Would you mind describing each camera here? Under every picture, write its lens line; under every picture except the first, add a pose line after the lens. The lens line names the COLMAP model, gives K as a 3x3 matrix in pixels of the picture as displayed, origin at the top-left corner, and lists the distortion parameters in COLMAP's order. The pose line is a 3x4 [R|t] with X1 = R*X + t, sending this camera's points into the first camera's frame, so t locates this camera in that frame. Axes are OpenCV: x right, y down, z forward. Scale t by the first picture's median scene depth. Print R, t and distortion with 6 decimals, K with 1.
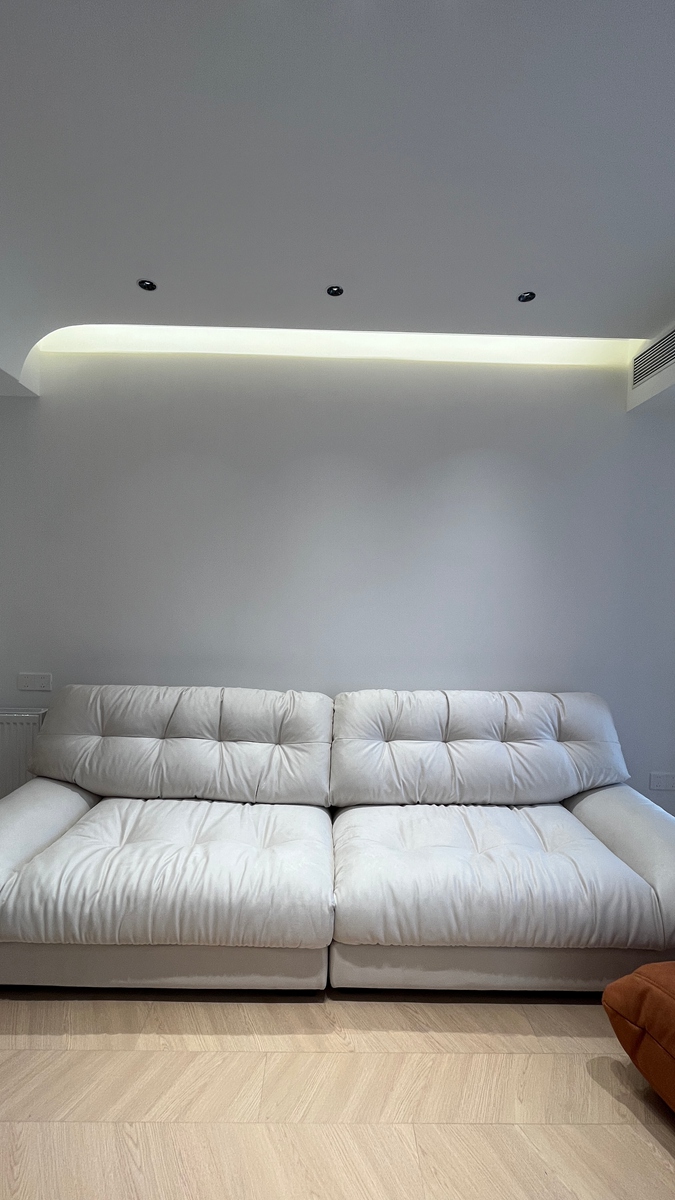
lens RADIAL K [[483.0, 0, 336.0], [0, 483.0, 597.3], [0, 0, 1]] dist [-0.005615, 0.000510]
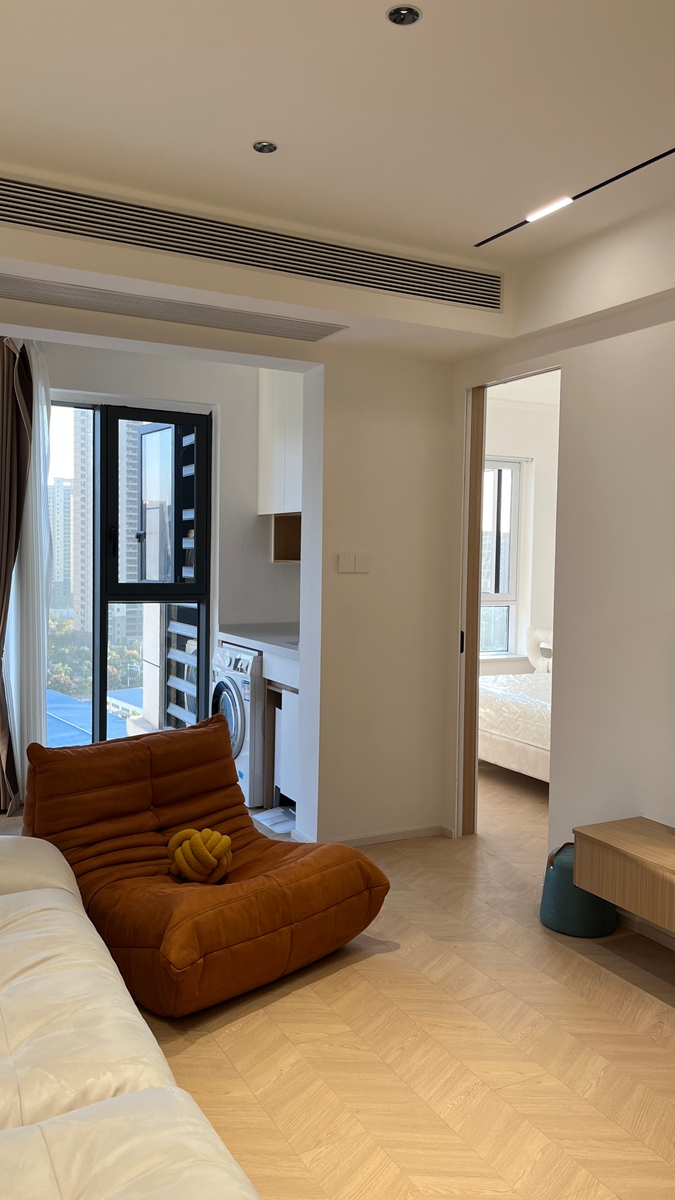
lens RADIAL K [[905.0, 0, 341.7], [0, 905.0, 600.3], [0, 0, 1]] dist [0.039559, -0.051929]
pose [[-0.454840, -0.069801, 0.887833, -0.768762], [-0.005193, 0.997115, 0.075732, -0.039566], [-0.890558, 0.029836, -0.453890, 0.971622]]
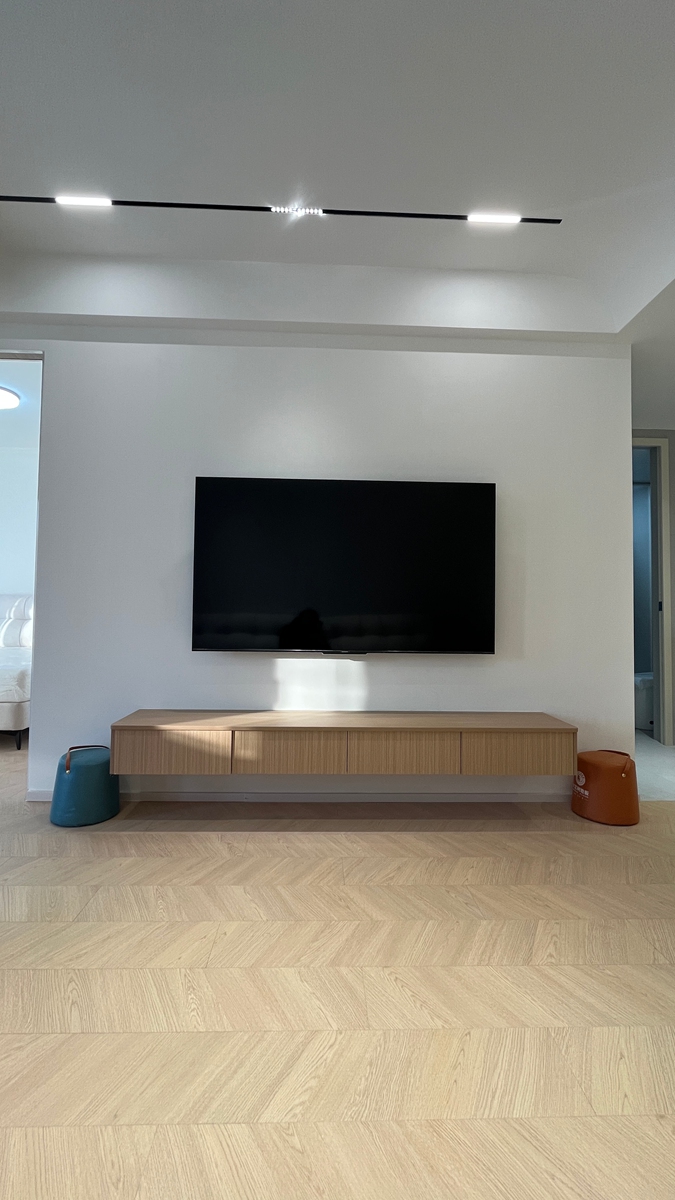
lens RADIAL K [[483.0, 0, 335.8], [0, 483.0, 594.8], [0, 0, 1]] dist [-0.005615, 0.000510]
pose [[-0.999596, -0.026215, -0.010950, -0.035995], [-0.026016, 0.999501, -0.017939, 0.207127], [0.011415, -0.017647, -0.999779, 0.897911]]
